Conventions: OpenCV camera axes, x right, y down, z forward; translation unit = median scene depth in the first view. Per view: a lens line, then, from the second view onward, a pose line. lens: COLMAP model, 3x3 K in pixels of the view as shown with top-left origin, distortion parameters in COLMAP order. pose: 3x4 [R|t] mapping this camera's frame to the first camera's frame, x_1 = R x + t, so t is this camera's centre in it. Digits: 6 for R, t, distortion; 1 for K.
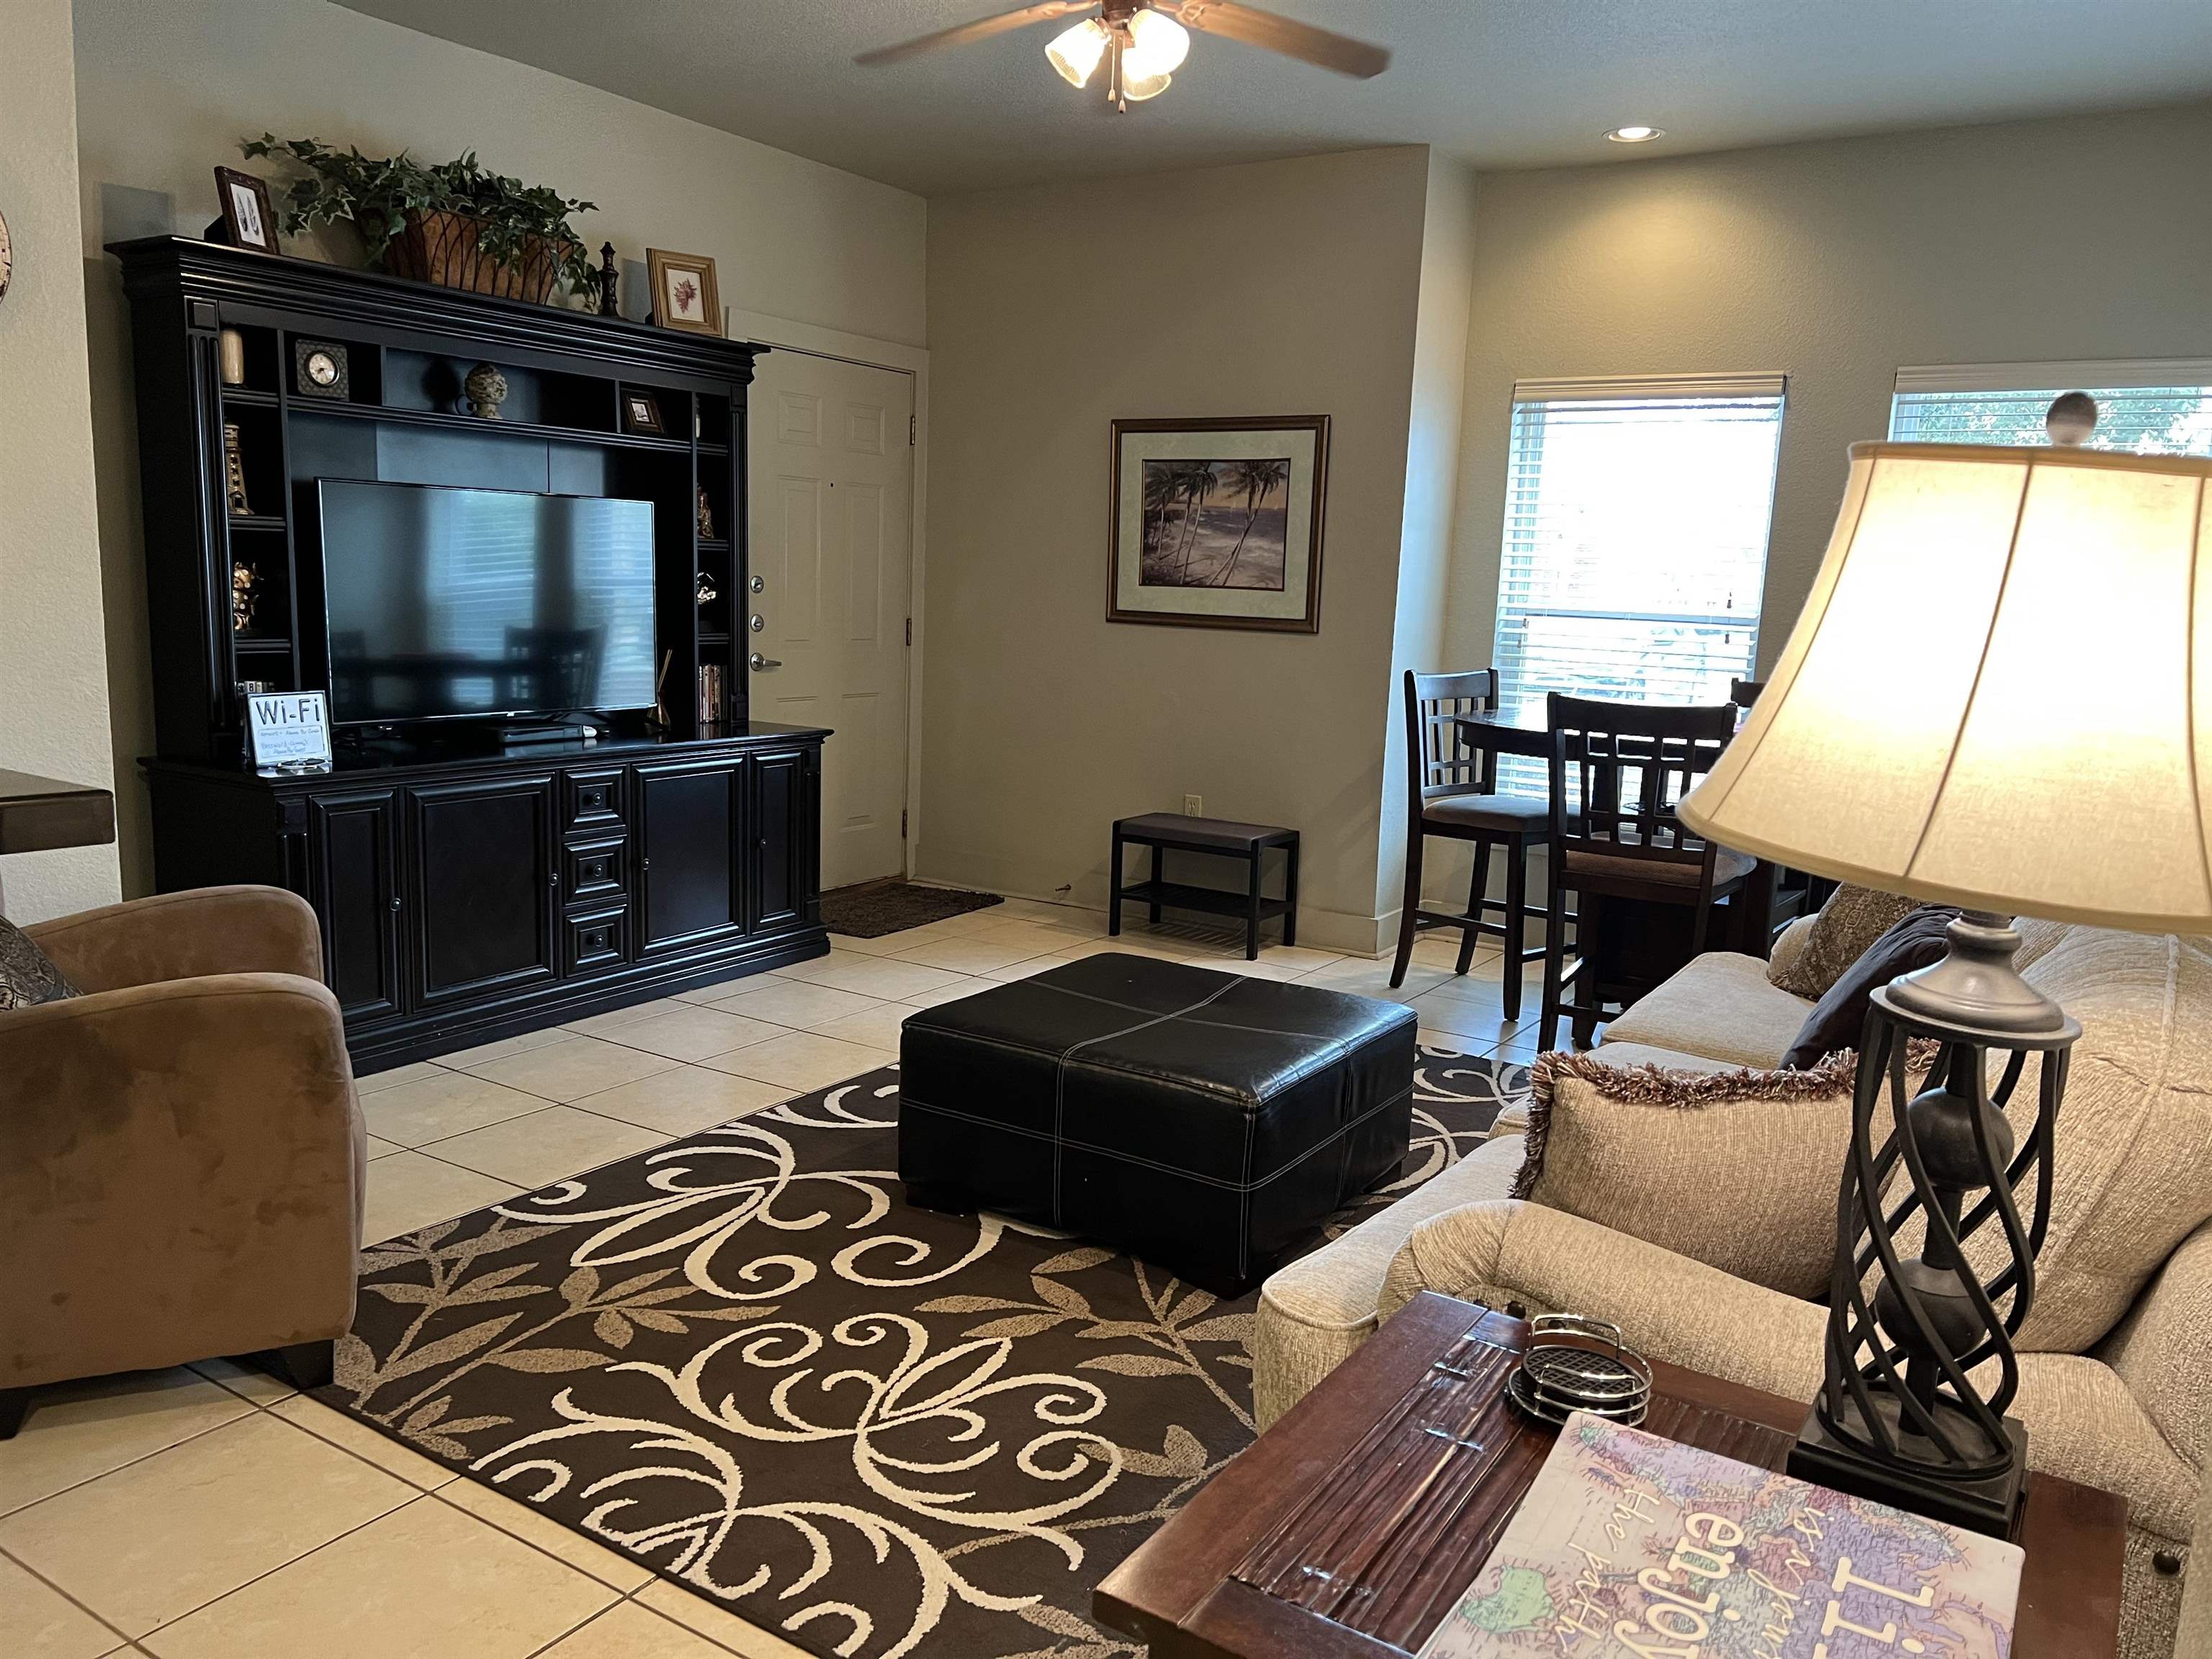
lens RADIAL K [[1653.8, 0, 1108.6], [0, 1653.8, 835.5], [0, 0, 1]] dist [0.059518, -0.065341]
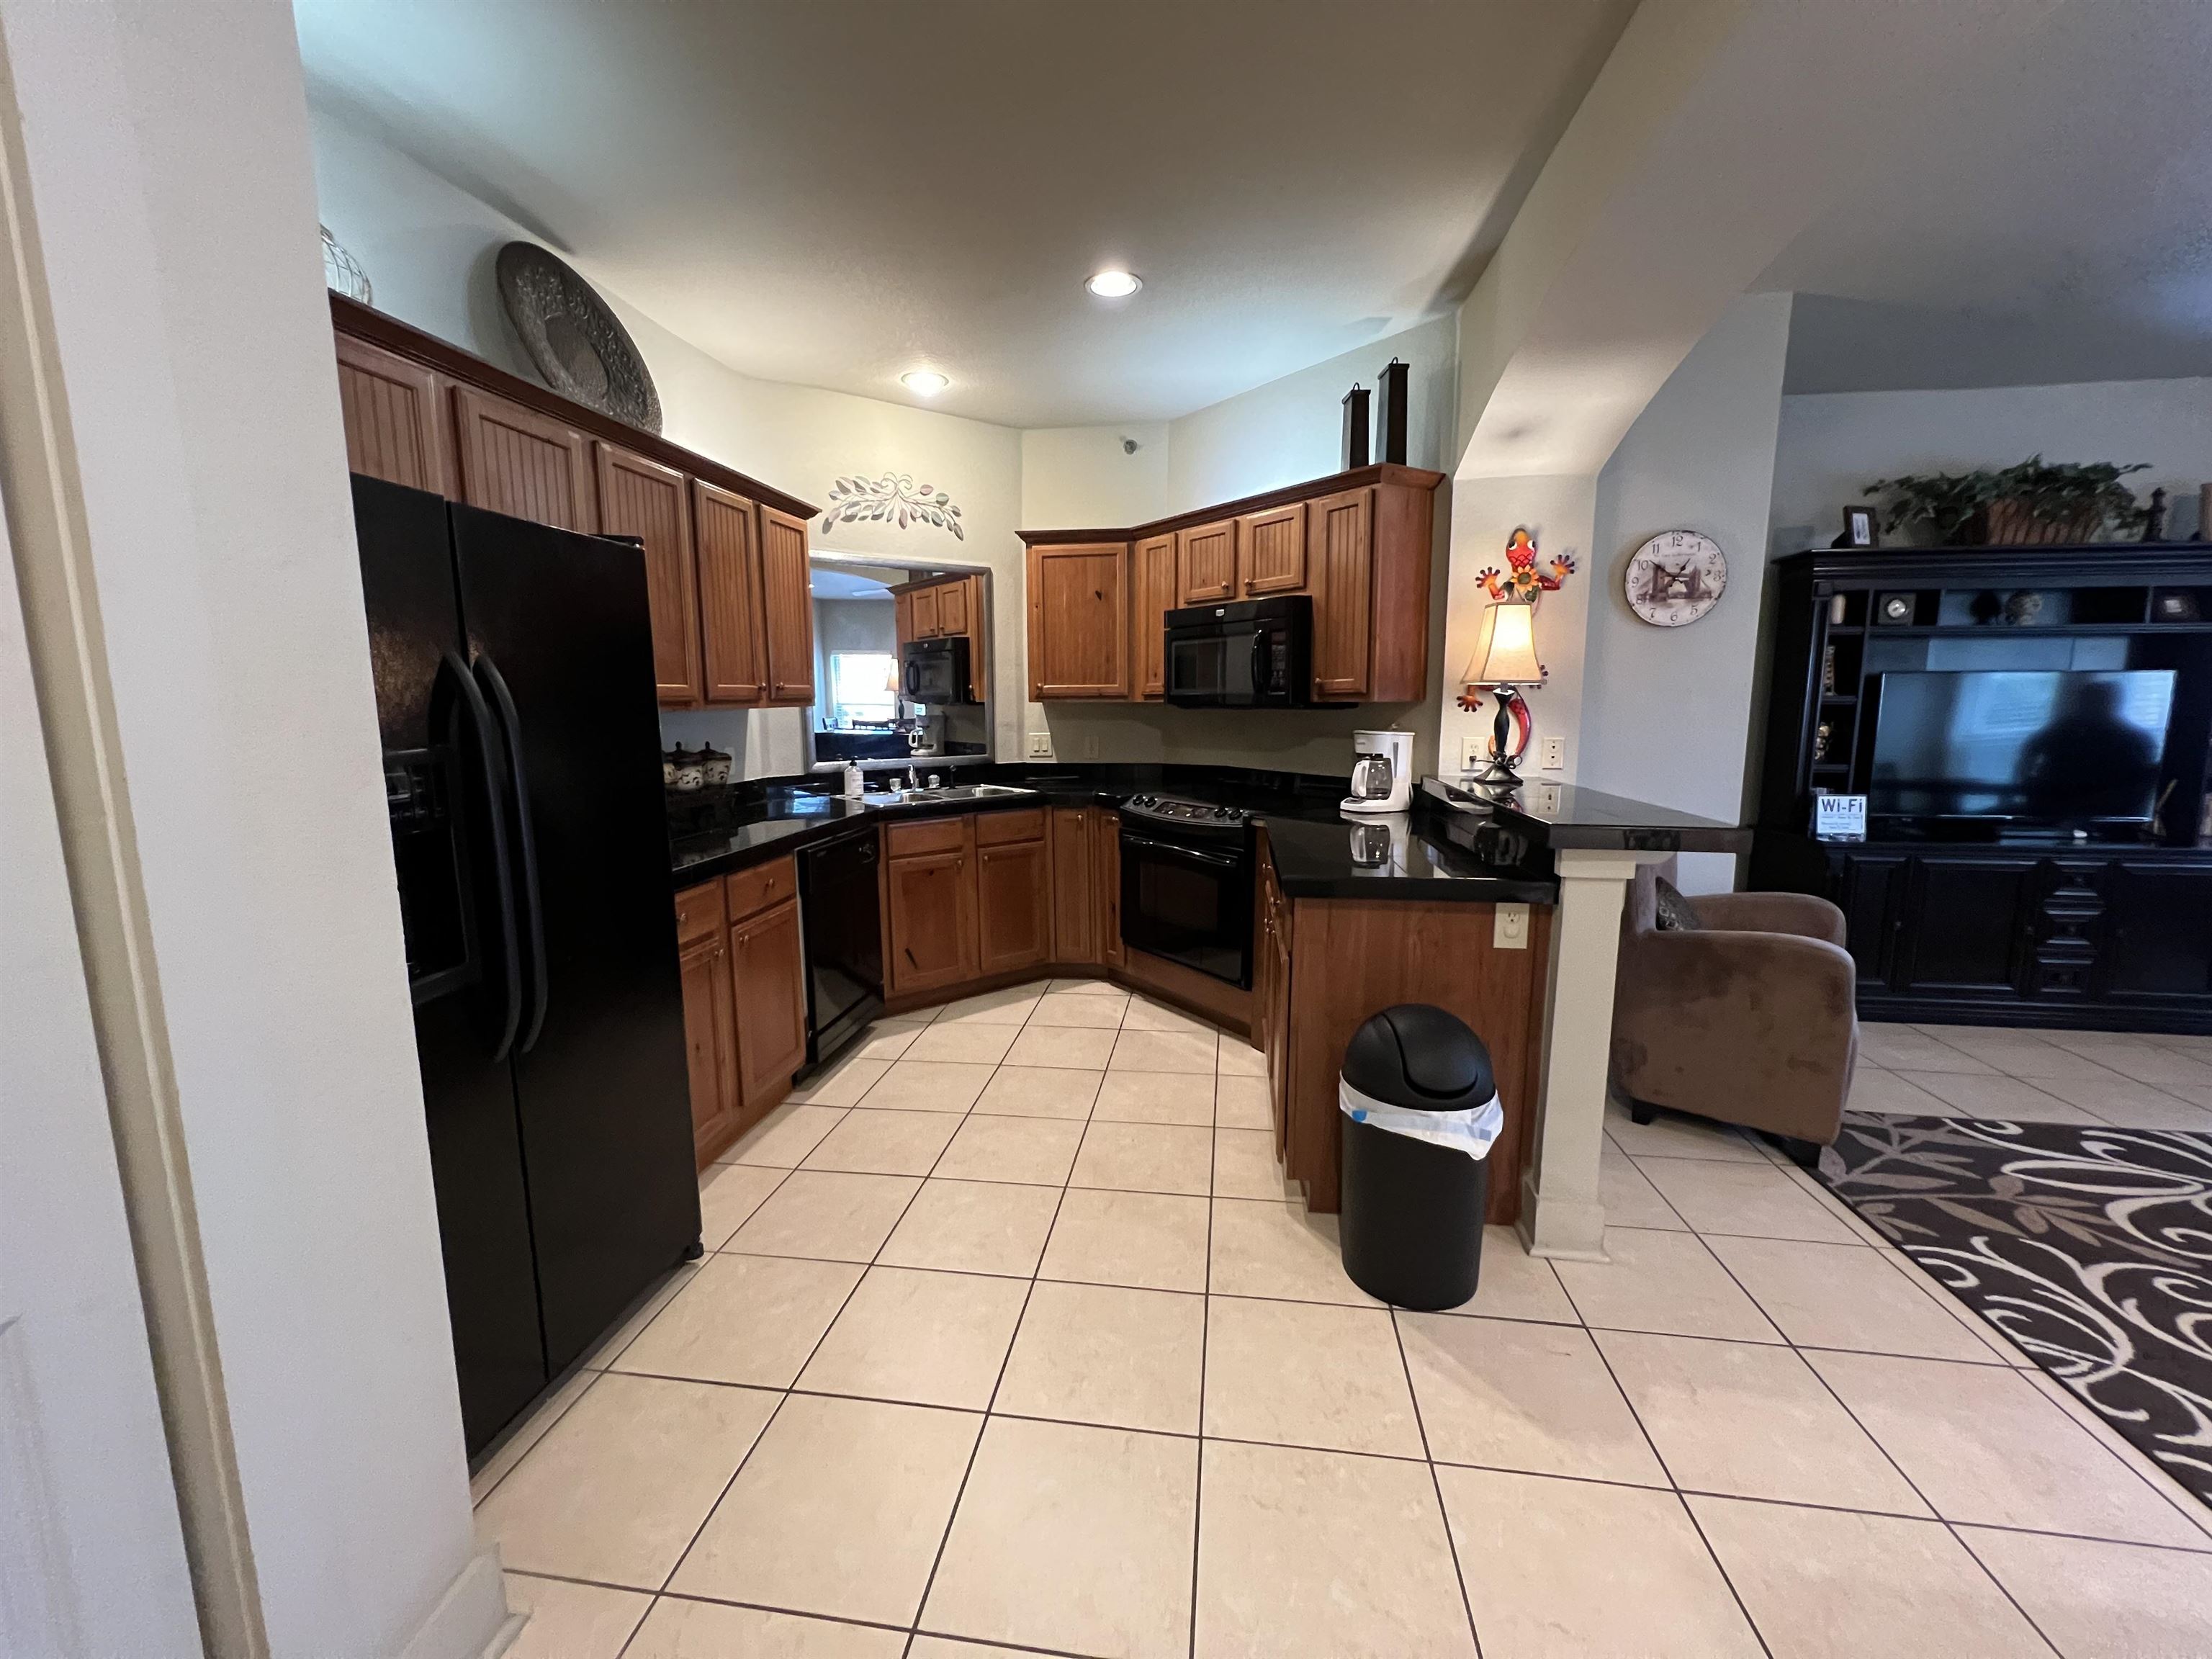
lens RADIAL K [[889.3, 0, 1104.7], [0, 889.3, 825.8], [0, 0, 1]] dist [-0.003047, 0.000946]
pose [[0.414085, 0.085765, -0.906189, 0.042851], [-0.129660, 0.990957, 0.034539, 0.017705], [0.900956, 0.103195, 0.421461, -0.105668]]
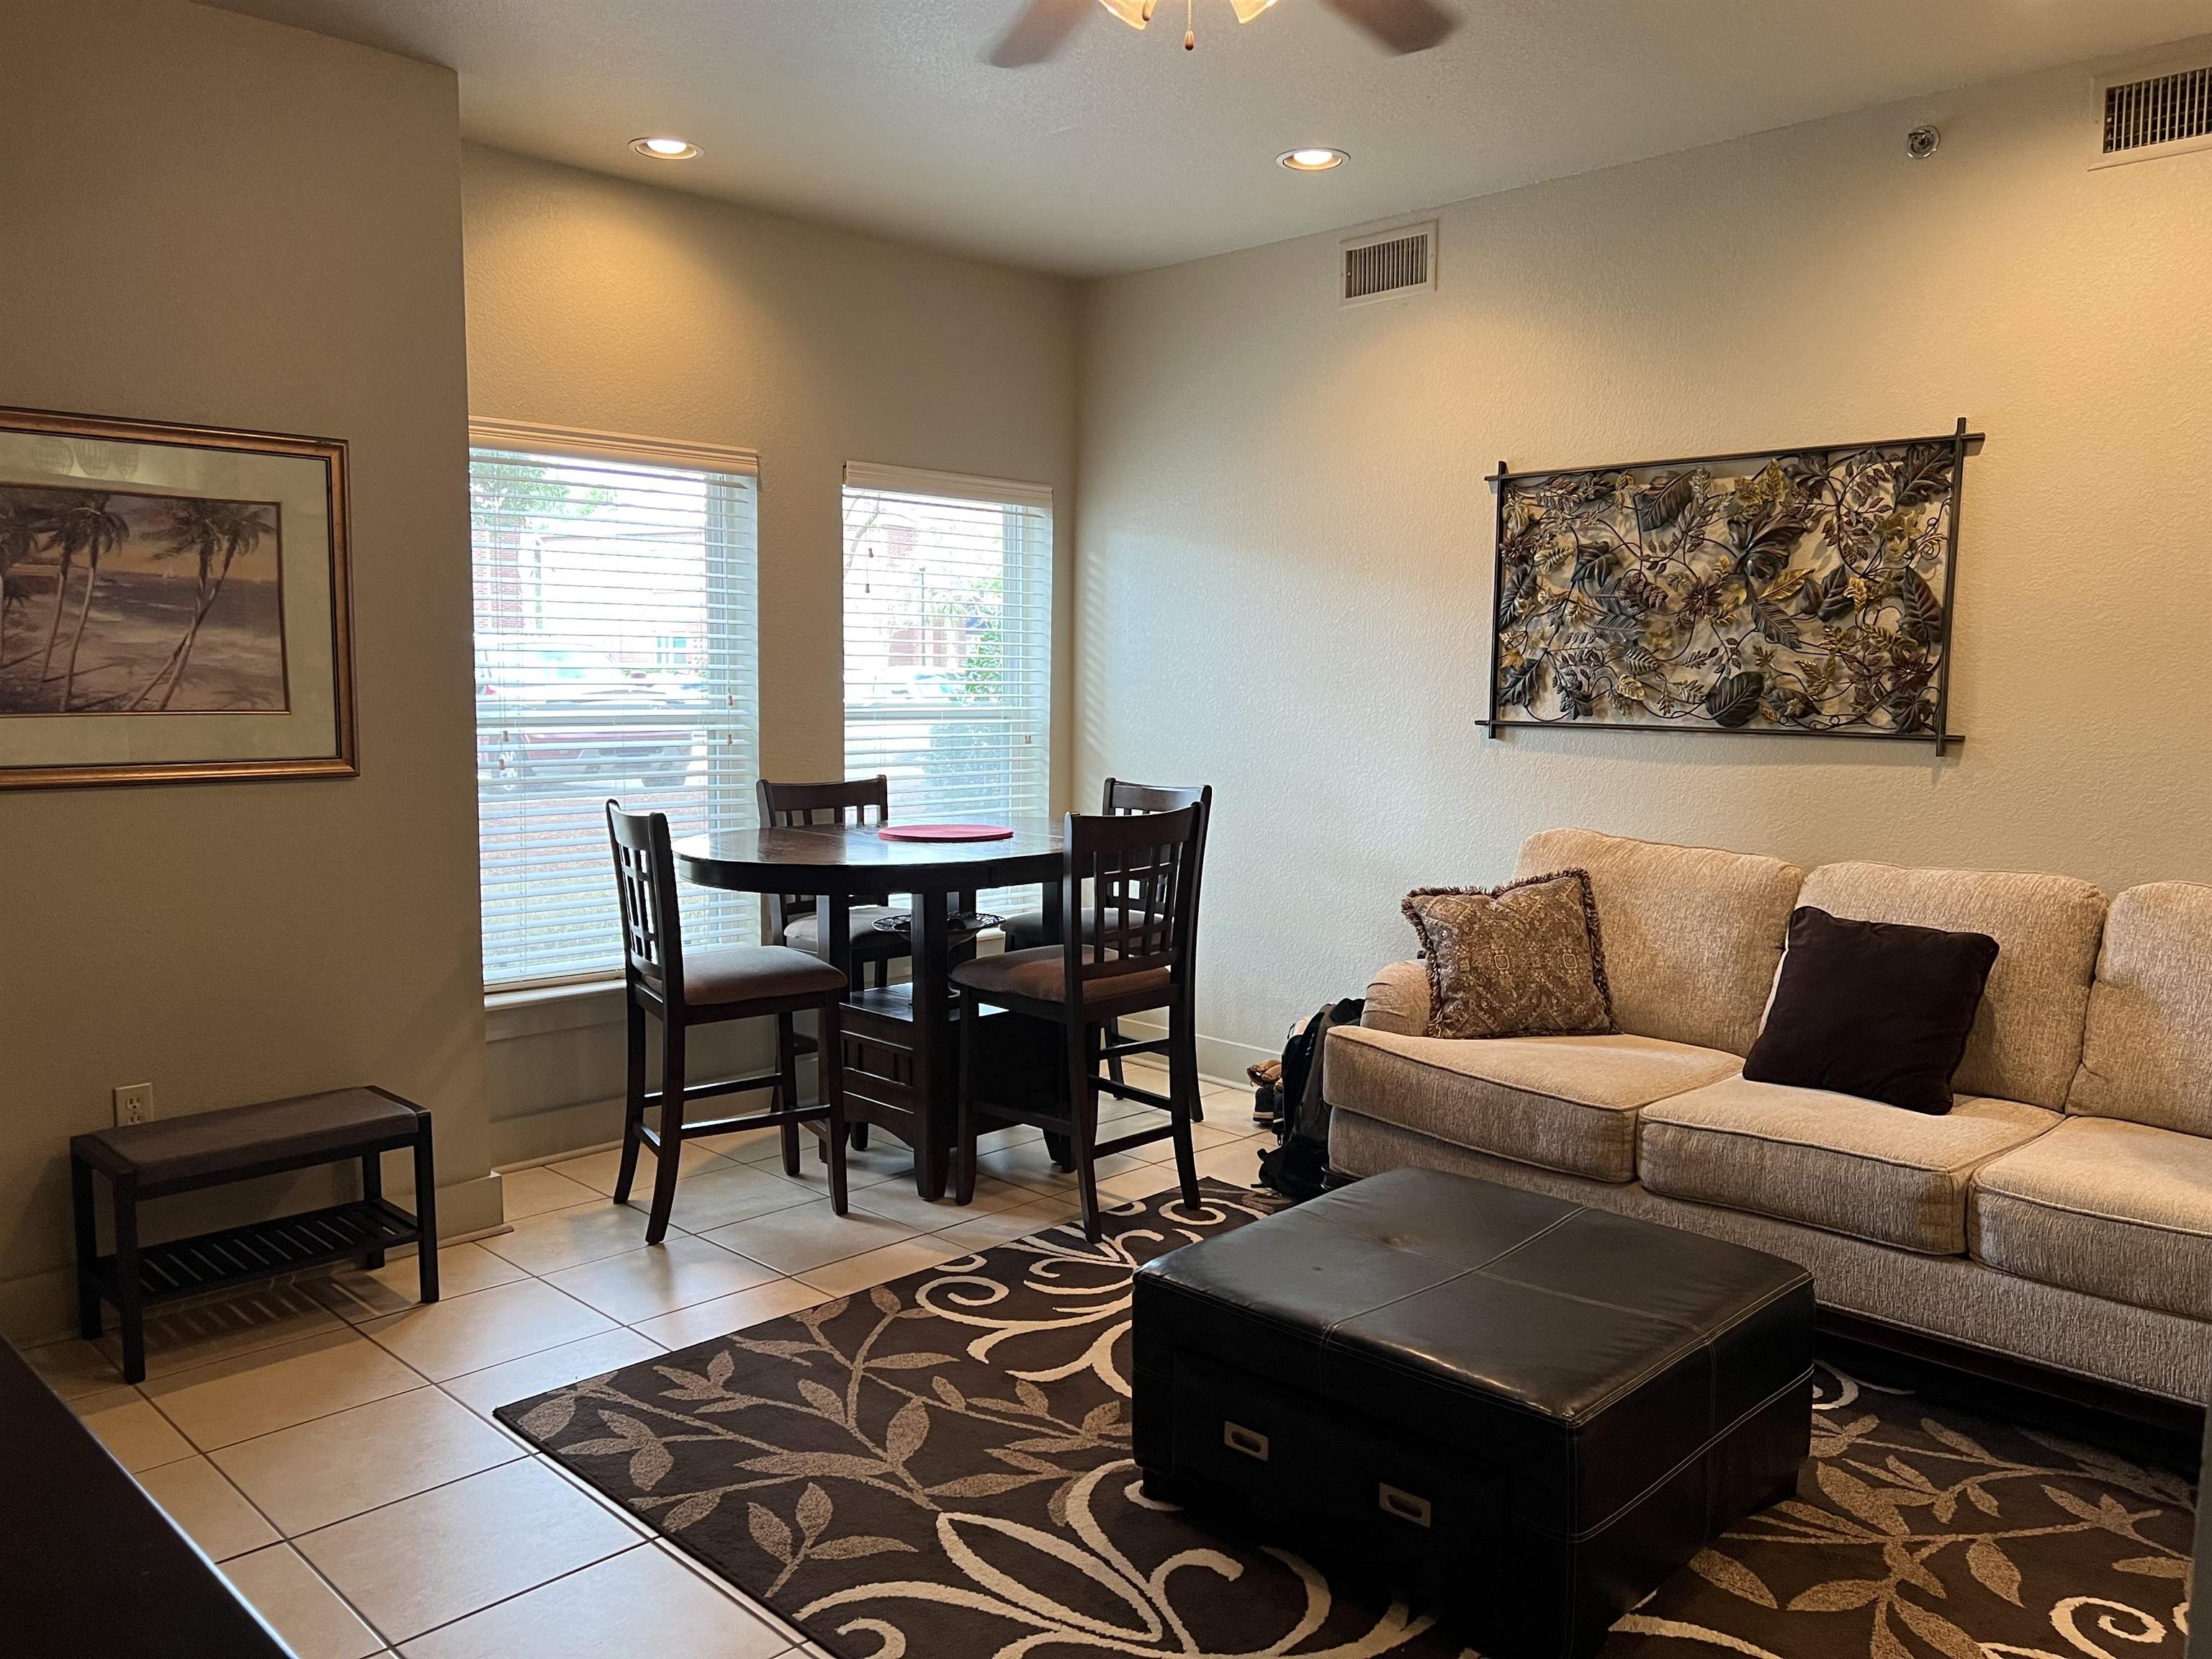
lens RADIAL K [[1653.8, 0, 1115.4], [0, 1653.8, 847.4], [0, 0, 1]] dist [0.059518, -0.065341]
pose [[0.207327, -0.141492, 0.967985, -0.707793], [0.156316, 0.981563, 0.109996, -0.192871], [-0.965702, 0.128507, 0.225622, 0.923810]]
